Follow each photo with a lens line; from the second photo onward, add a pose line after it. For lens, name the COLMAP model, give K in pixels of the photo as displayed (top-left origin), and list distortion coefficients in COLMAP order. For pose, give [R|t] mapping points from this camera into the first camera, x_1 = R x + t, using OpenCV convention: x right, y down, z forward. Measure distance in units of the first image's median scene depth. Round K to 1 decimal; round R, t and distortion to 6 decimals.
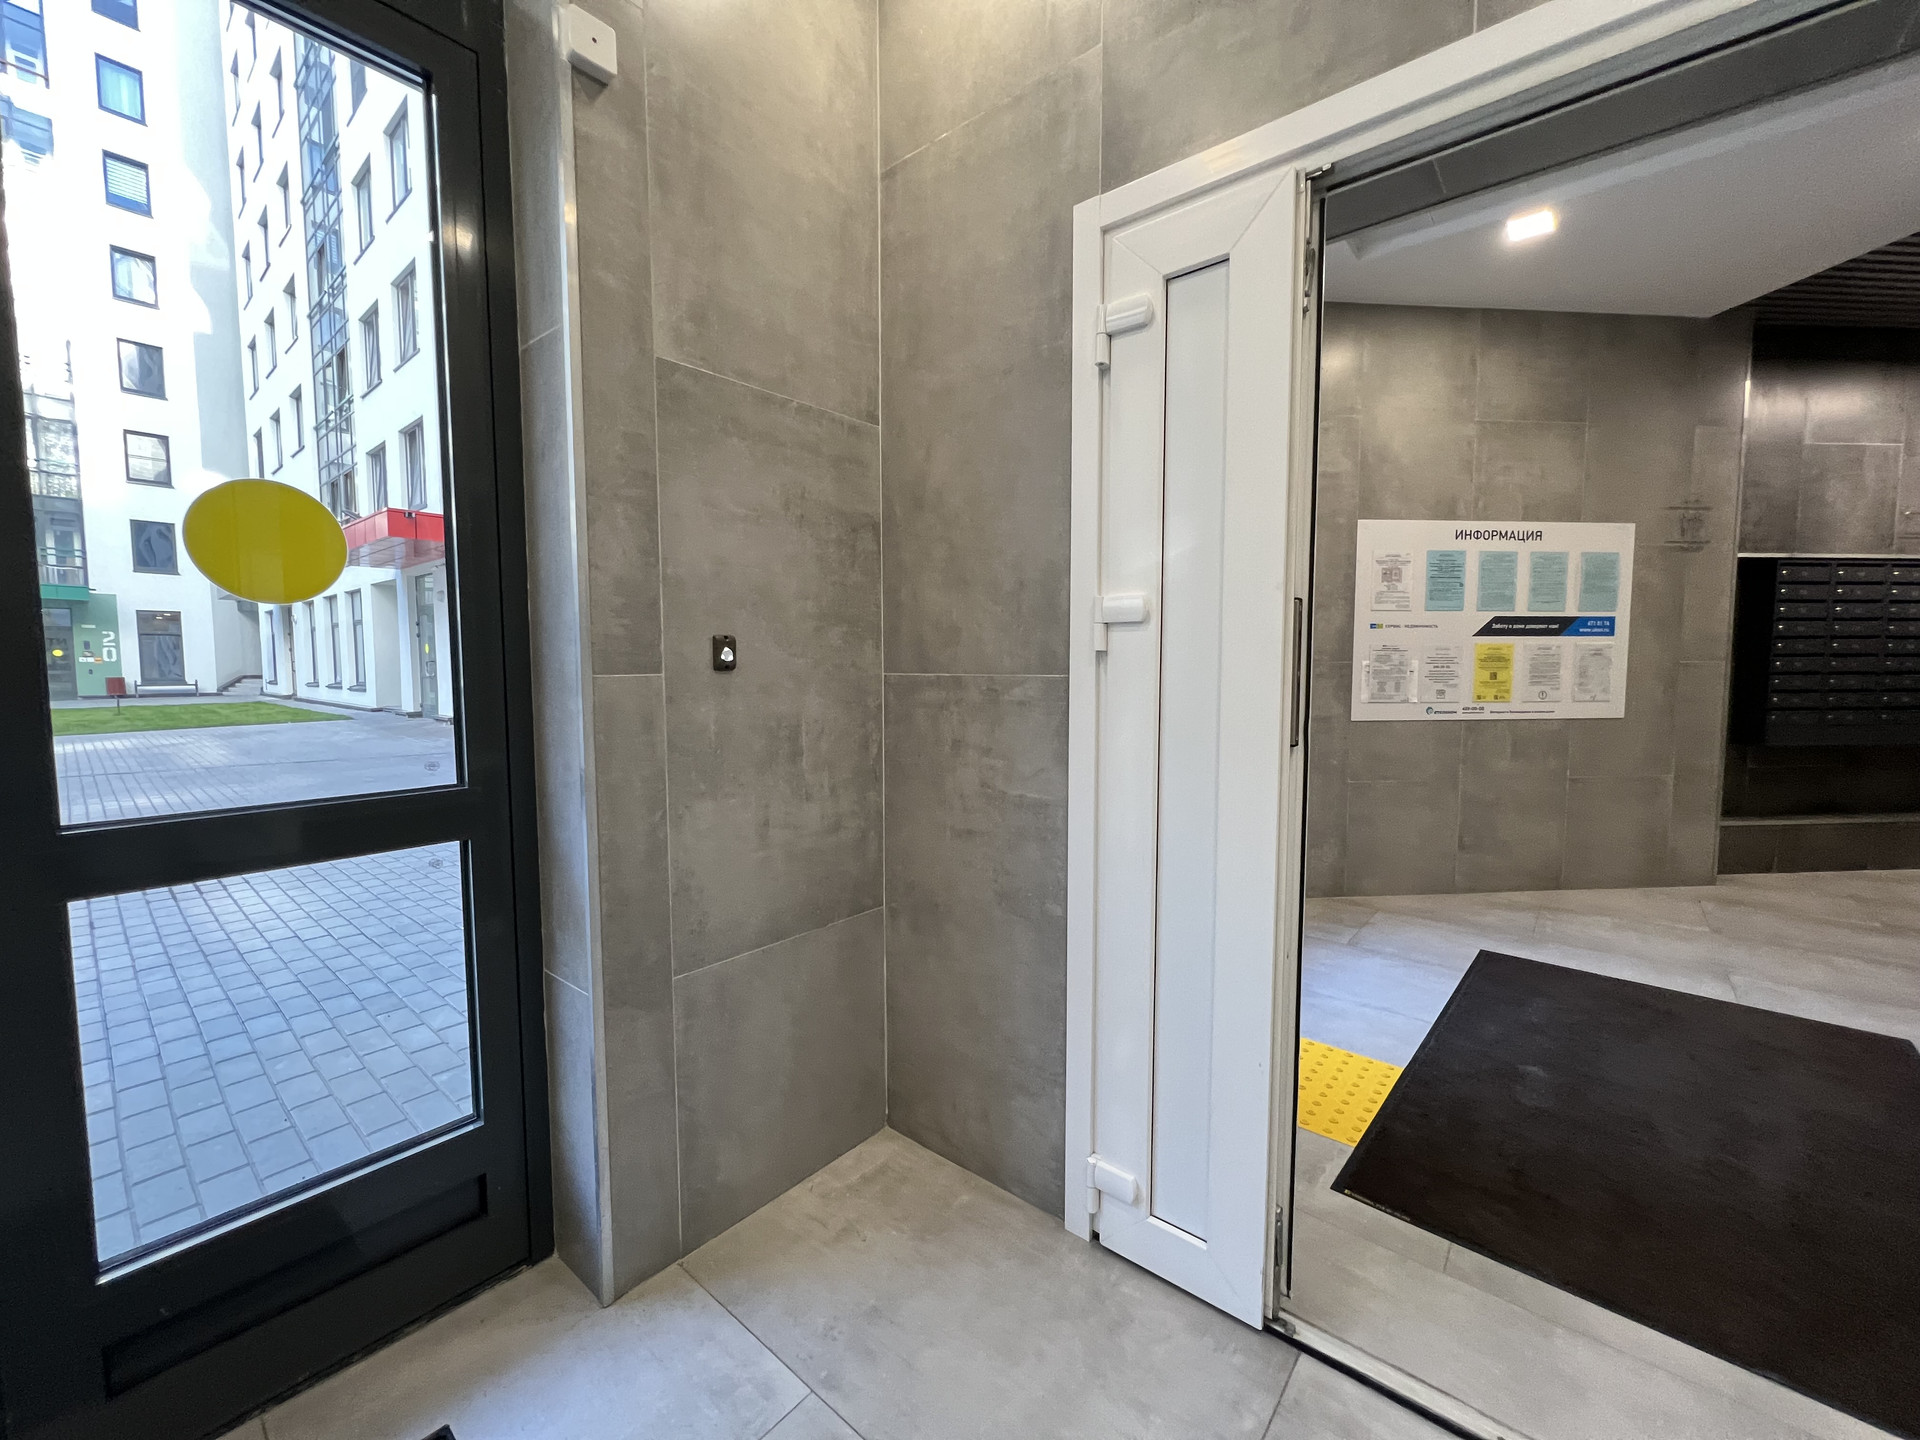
lens RADIAL K [[770.5, 0, 960.2], [0, 770.5, 718.4], [0, 0, 1]] dist [-0.001329, 0.000592]
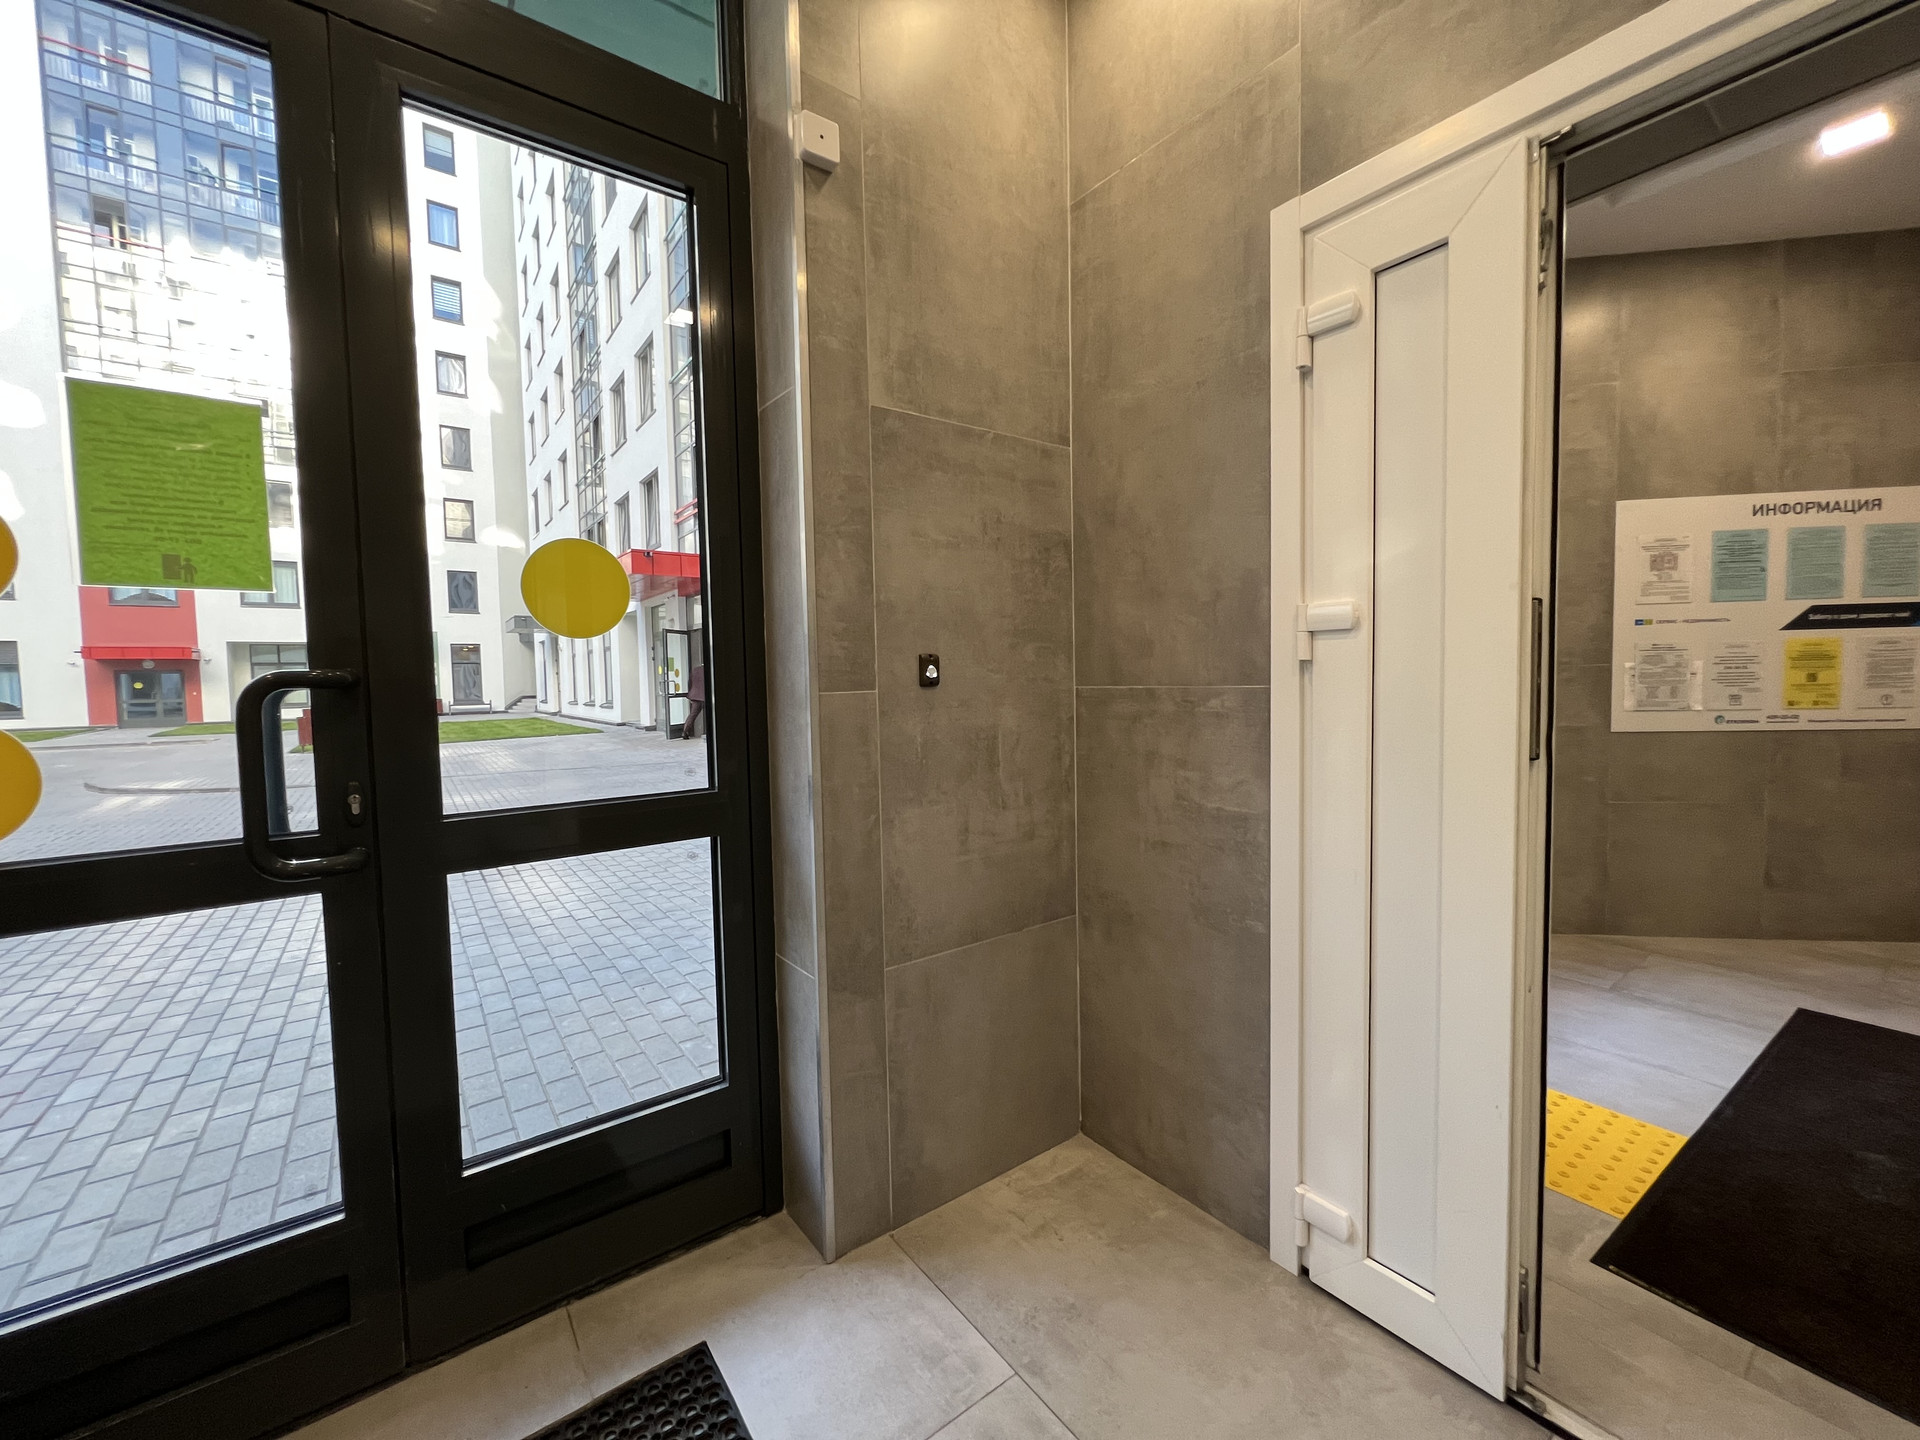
lens RADIAL K [[770.5, 0, 957.4], [0, 770.5, 718.0], [0, 0, 1]] dist [-0.001329, 0.000592]
pose [[0.972405, -0.006342, -0.233214, -0.013972], [0.002450, 0.999853, -0.016974, 0.000496], [0.233288, 0.015934, 0.972277, -0.035413]]
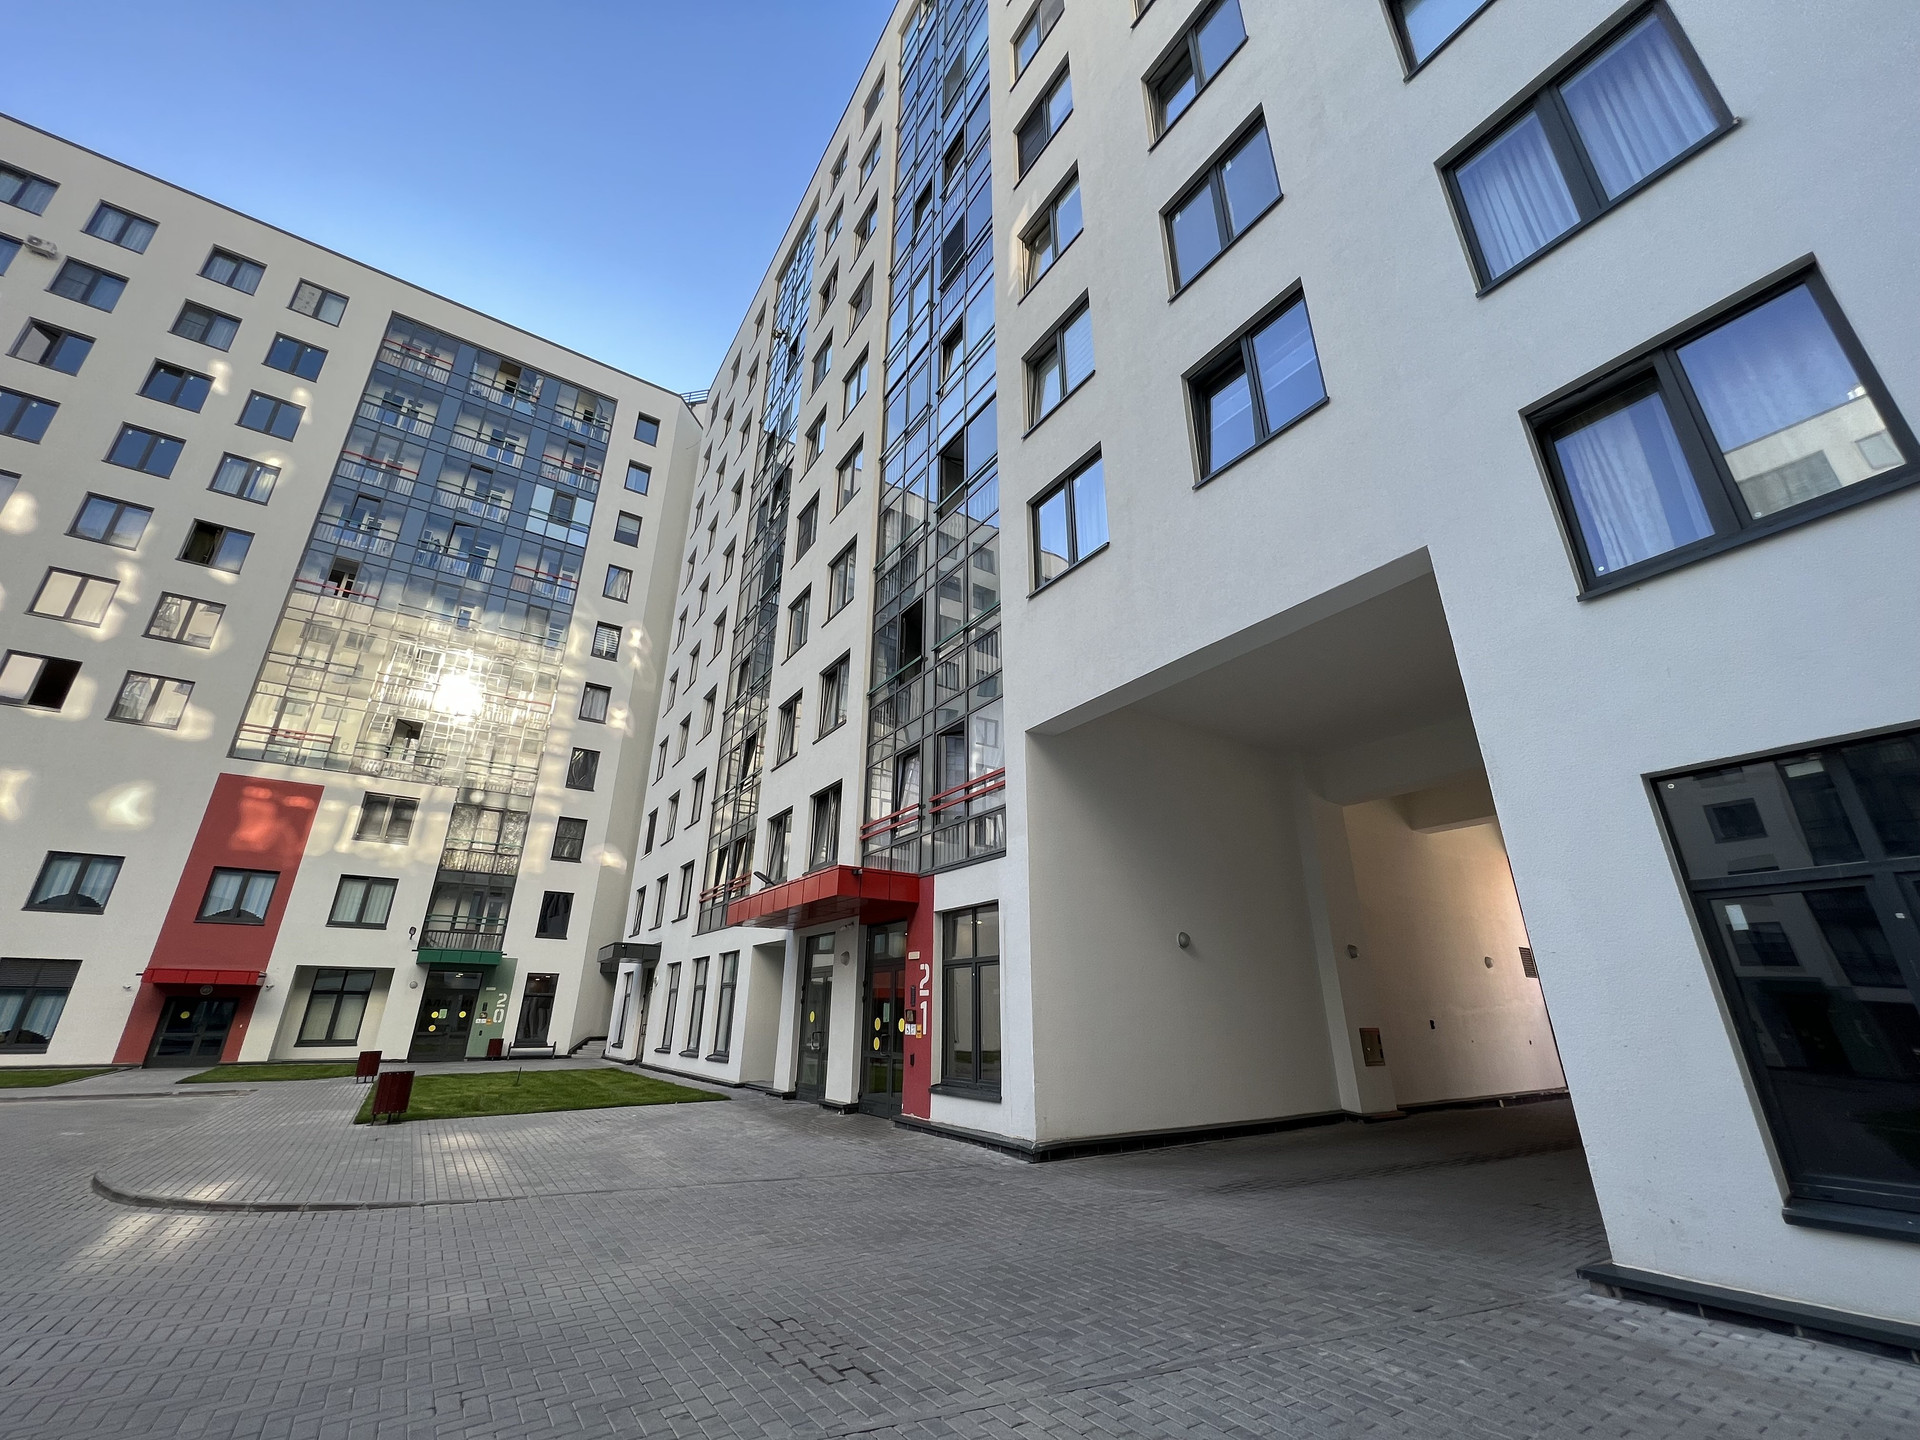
lens RADIAL K [[770.5, 0, 959.3], [0, 770.5, 716.3], [0, 0, 1]] dist [-0.001329, 0.000592]
pose [[0.960627, -0.097654, -0.260114, -4.220047], [-0.023981, 0.903563, -0.427784, -0.427968], [0.276804, 0.417179, 0.865645, 1.656188]]
